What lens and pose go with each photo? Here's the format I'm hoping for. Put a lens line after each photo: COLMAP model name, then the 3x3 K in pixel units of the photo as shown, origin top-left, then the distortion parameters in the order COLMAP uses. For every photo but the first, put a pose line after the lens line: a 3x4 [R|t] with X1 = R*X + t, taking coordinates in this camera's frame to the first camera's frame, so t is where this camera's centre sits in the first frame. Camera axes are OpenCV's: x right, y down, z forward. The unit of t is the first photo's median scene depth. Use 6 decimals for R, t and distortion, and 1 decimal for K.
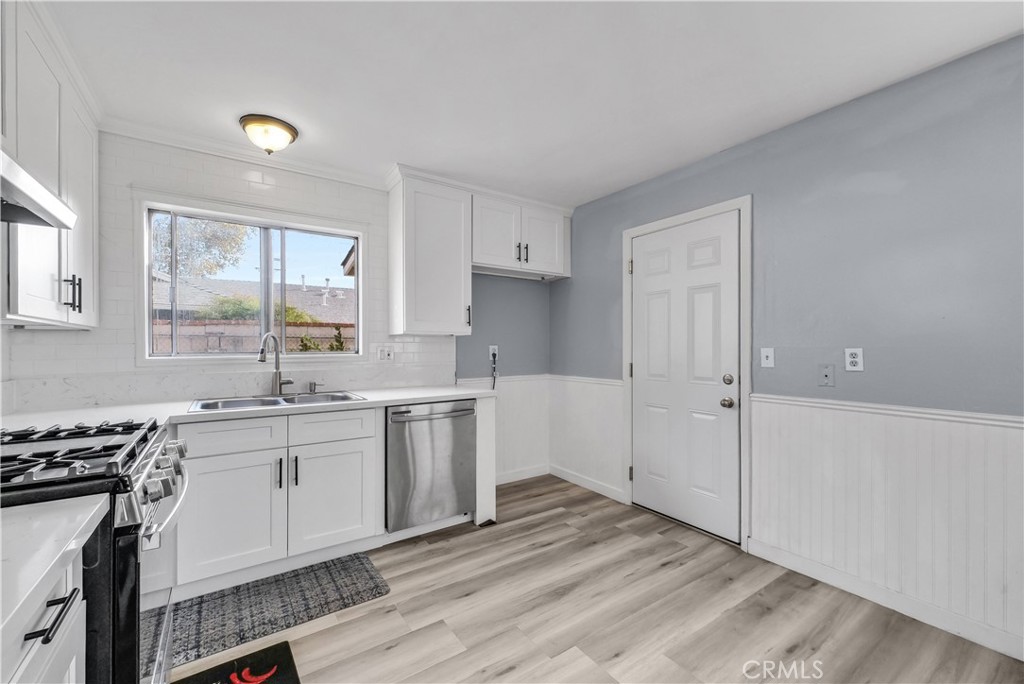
lens RADIAL K [[420.5, 0, 509.2], [0, 420.5, 344.9], [0, 0, 1]] dist [0.001141, -0.000068]
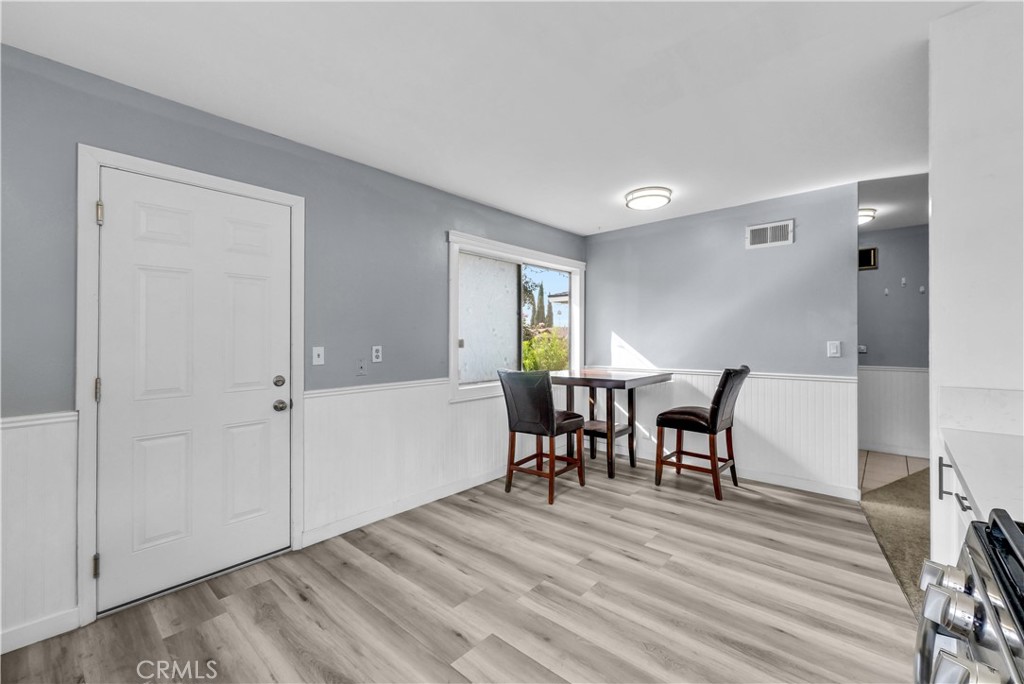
lens RADIAL K [[417.3, 0, 511.2], [0, 417.3, 341.2], [0, 0, 1]] dist [0.000929, -0.000142]
pose [[-0.234564, 0.002147, 0.972098, -0.544088], [0.006501, 0.999979, -0.000639, -0.003517], [-0.972079, 0.006170, -0.234573, 0.753417]]
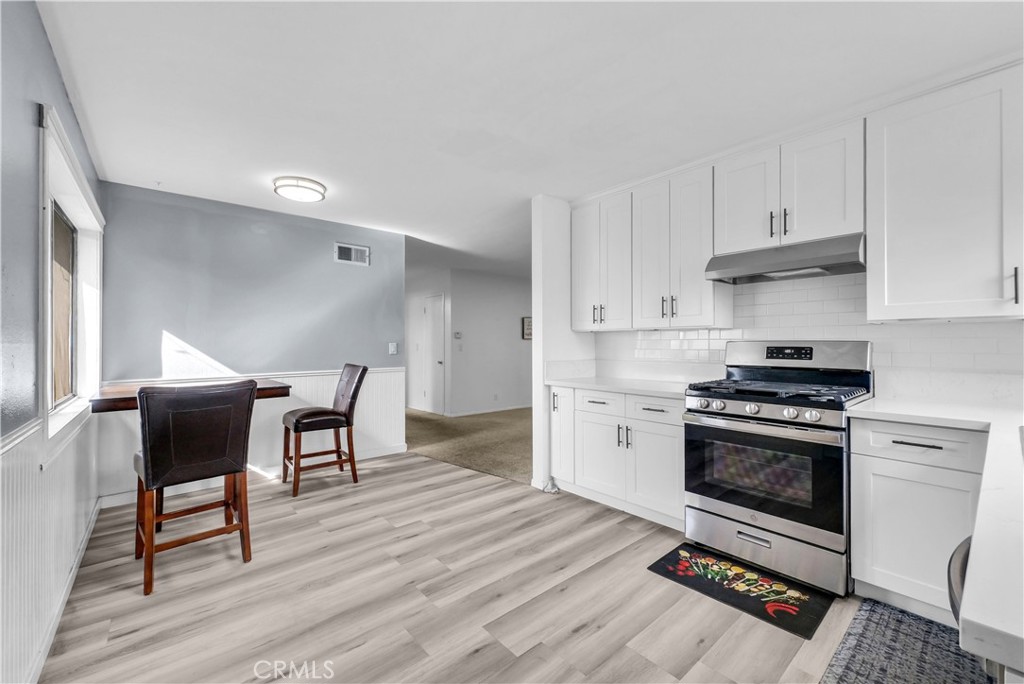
lens RADIAL K [[417.3, 0, 511.2], [0, 417.3, 341.2], [0, 0, 1]] dist [0.000929, -0.000142]
pose [[-0.994966, 0.005918, -0.100039, 0.182722], [0.005978, 0.999982, -0.000299, -0.001082], [0.100036, -0.000896, -0.994983, 1.353439]]
